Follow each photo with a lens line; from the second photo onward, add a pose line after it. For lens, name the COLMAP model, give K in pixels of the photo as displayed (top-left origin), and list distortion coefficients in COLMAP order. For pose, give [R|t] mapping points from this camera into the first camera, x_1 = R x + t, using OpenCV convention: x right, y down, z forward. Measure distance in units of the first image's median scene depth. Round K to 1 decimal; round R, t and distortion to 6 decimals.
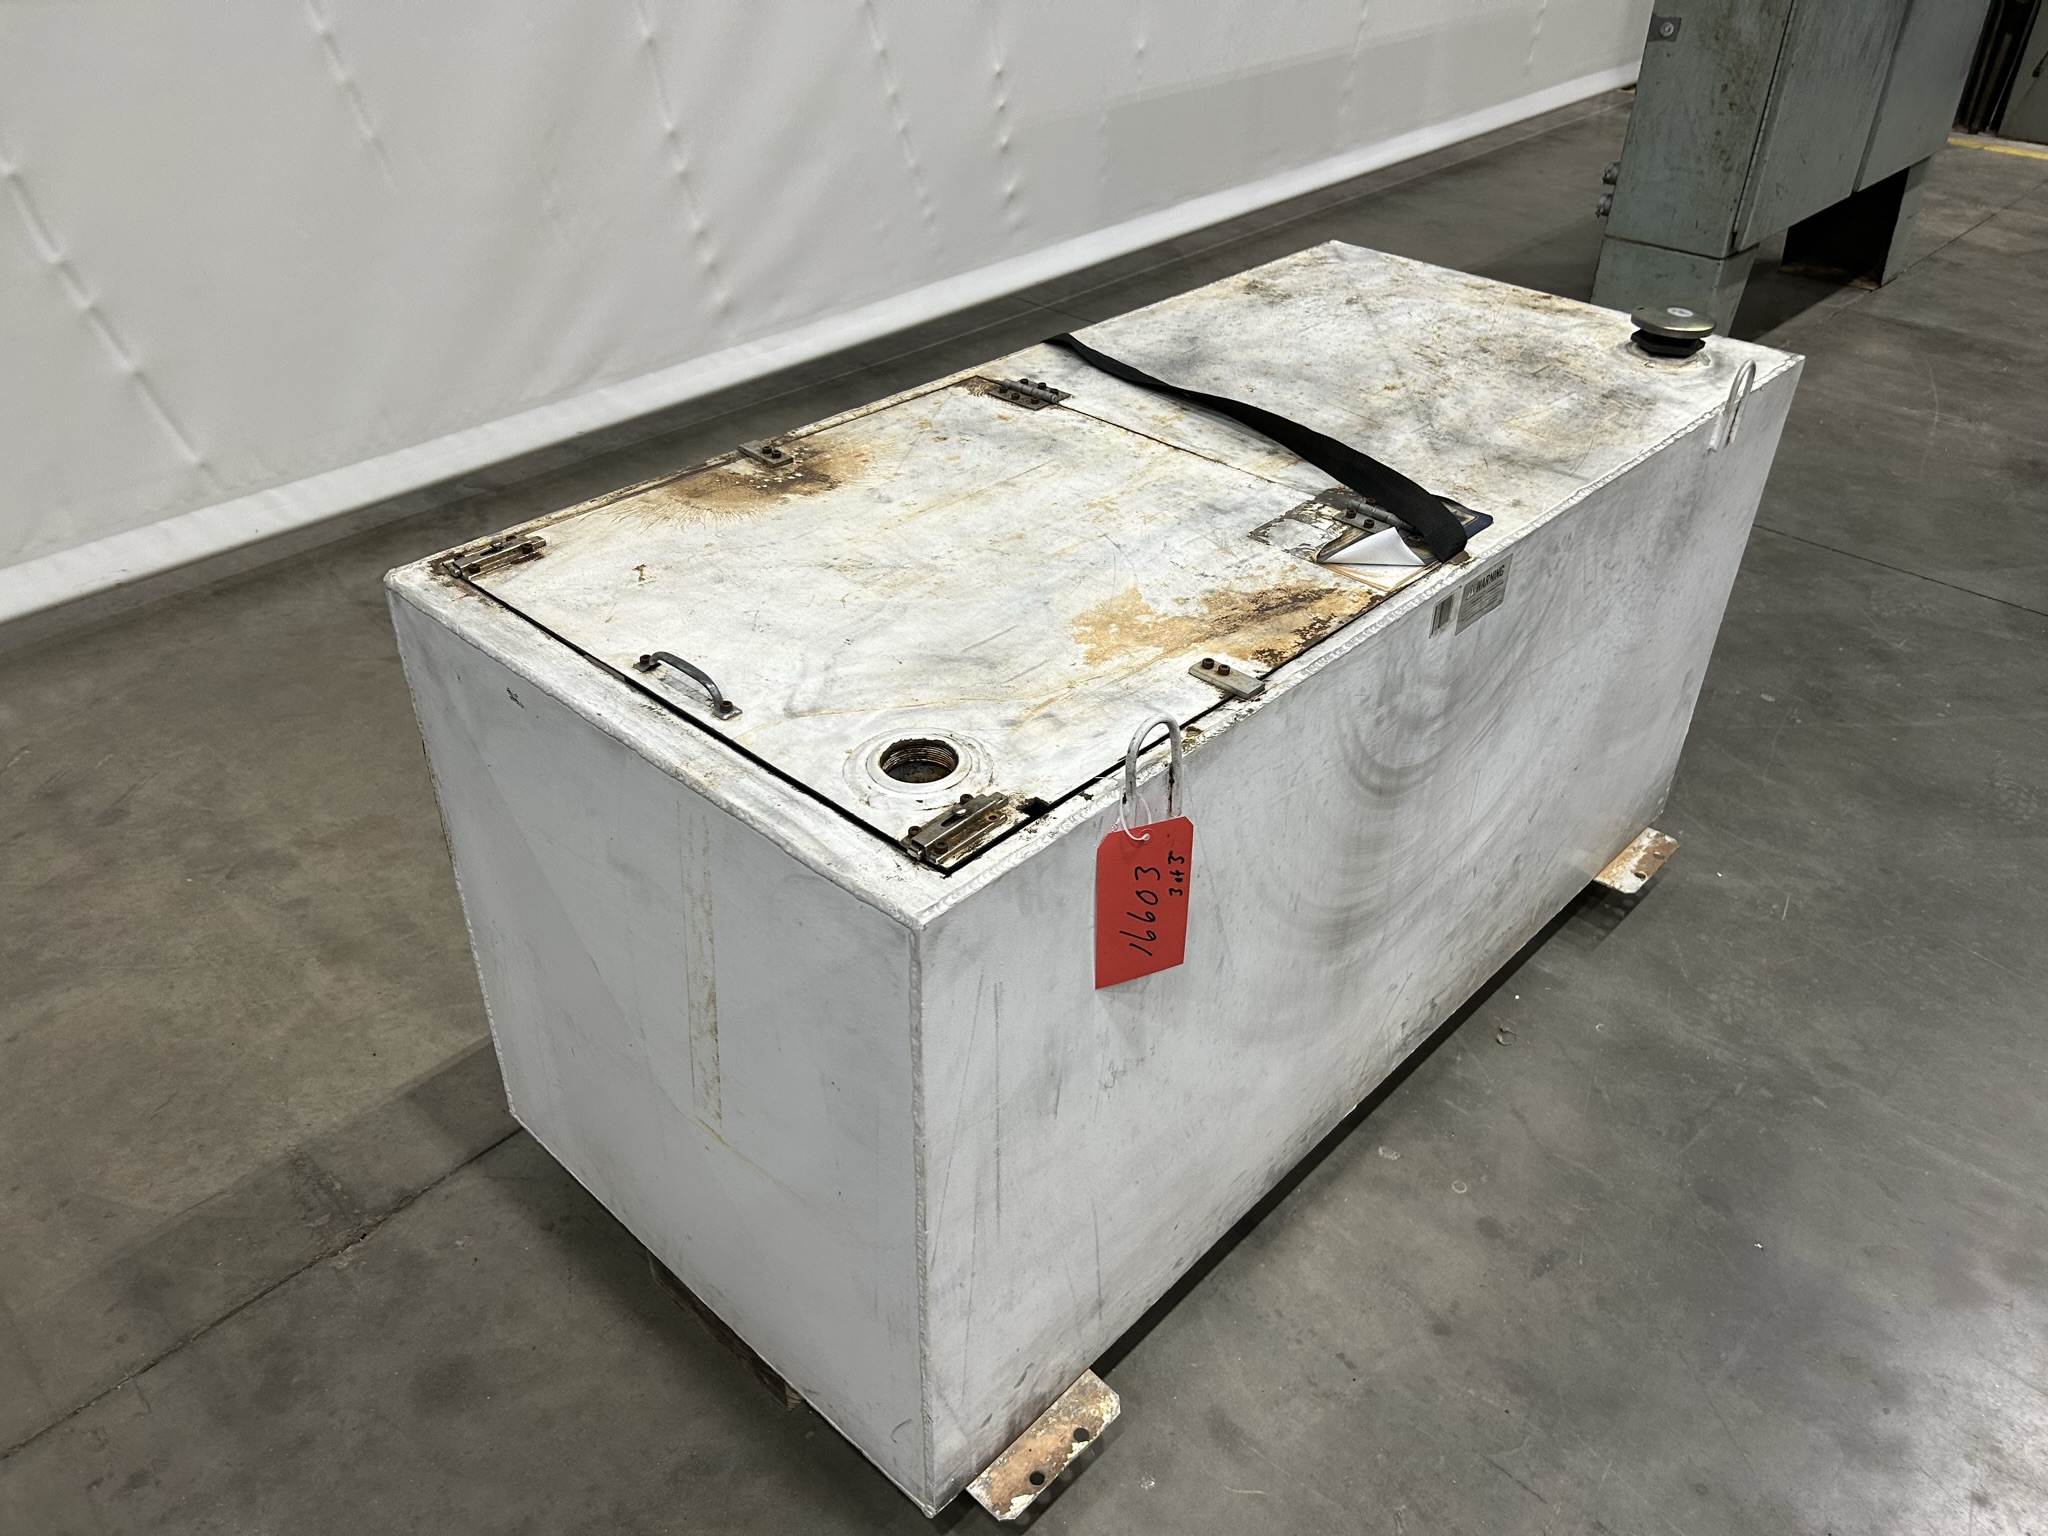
lens RADIAL K [[1536.4, 0, 1019.9], [0, 1536.4, 777.1], [0, 0, 1]] dist [0.049358, -0.053190]
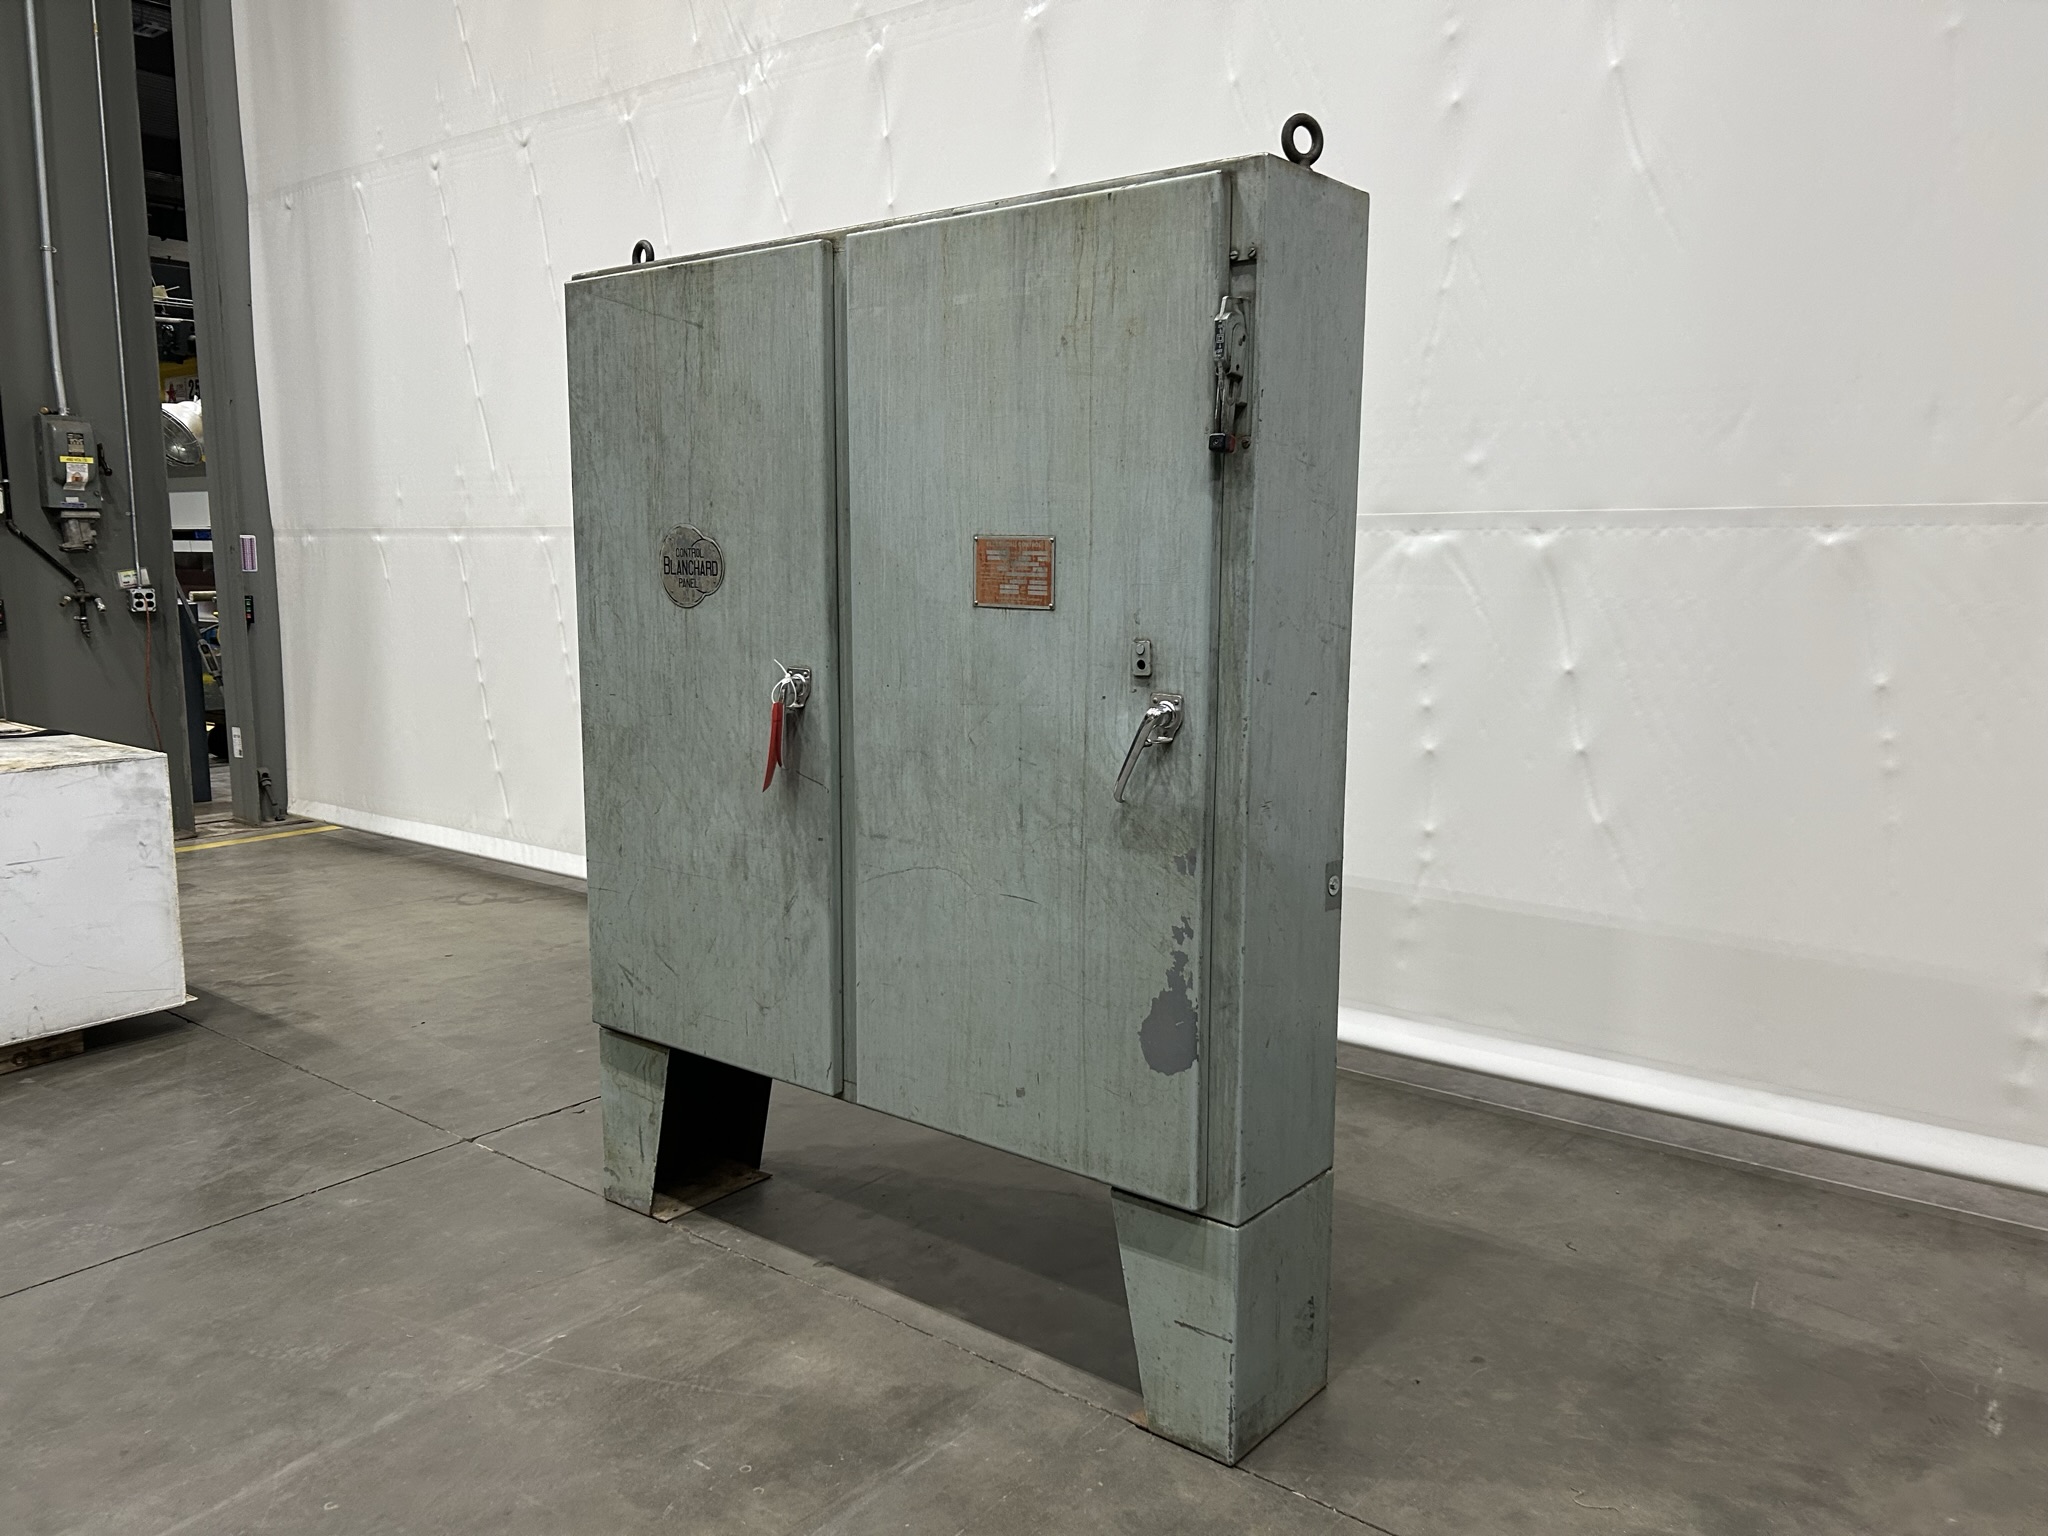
lens RADIAL K [[1536.4, 0, 986.6], [0, 1536.4, 770.6], [0, 0, 1]] dist [0.049358, -0.053190]
pose [[0.078014, 0.137228, -0.987462, 2.694912], [-0.571491, 0.817745, 0.068492, -1.310252], [0.816891, 0.558983, 0.142220, 2.015917]]
